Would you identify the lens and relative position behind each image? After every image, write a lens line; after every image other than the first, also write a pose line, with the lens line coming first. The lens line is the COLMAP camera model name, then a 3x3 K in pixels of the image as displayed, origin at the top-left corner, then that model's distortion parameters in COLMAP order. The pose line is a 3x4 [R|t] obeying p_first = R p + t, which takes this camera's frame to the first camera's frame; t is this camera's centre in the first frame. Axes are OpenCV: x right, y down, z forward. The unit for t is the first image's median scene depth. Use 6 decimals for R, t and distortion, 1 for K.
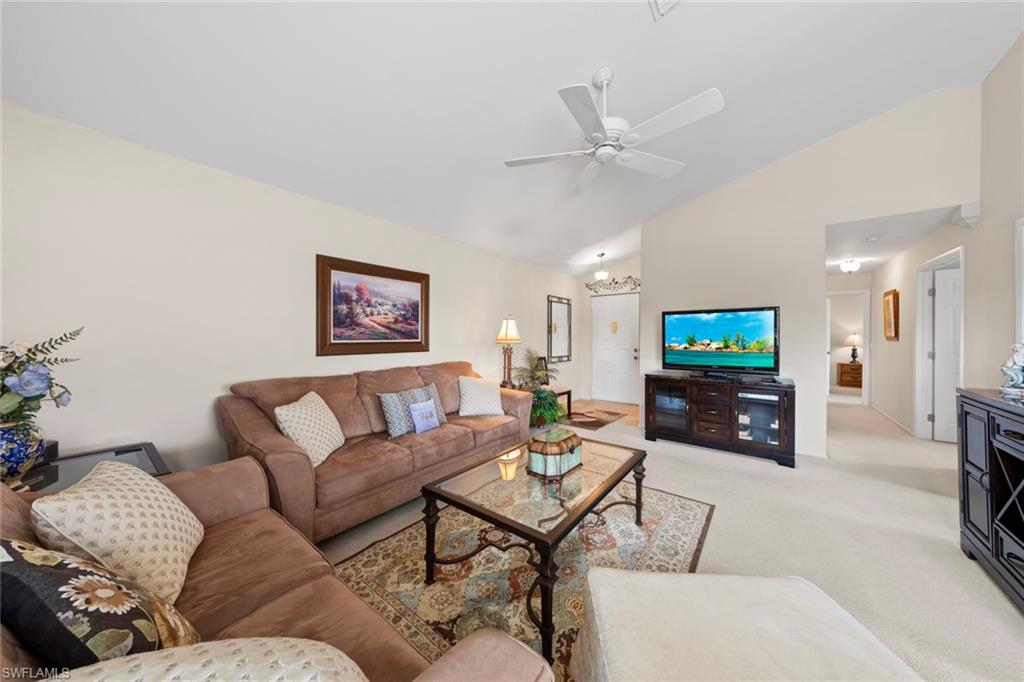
lens RADIAL K [[330.7, 0, 510.6], [0, 330.7, 337.7], [0, 0, 1]] dist [0.000840, 0.000040]
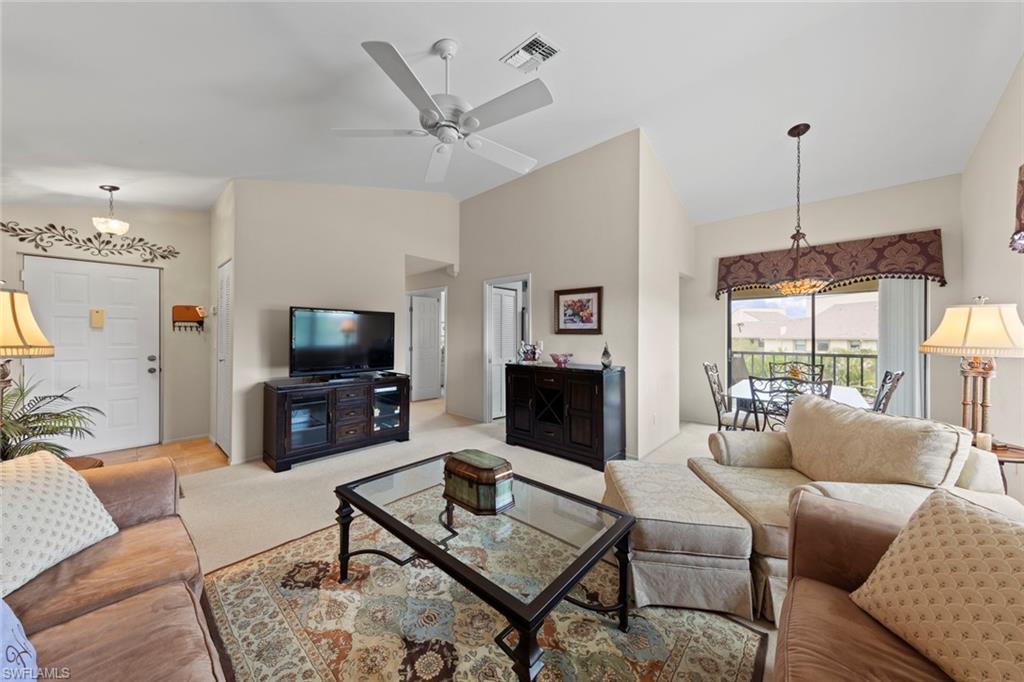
lens RADIAL K [[343.5, 0, 509.1], [0, 343.5, 334.7], [0, 0, 1]] dist [0.004701, 0.000182]
pose [[0.067927, 0.004491, 0.997680, -0.415757], [0.000878, 0.999989, -0.004561, -0.006535], [-0.997690, 0.001186, 0.067923, 0.494512]]
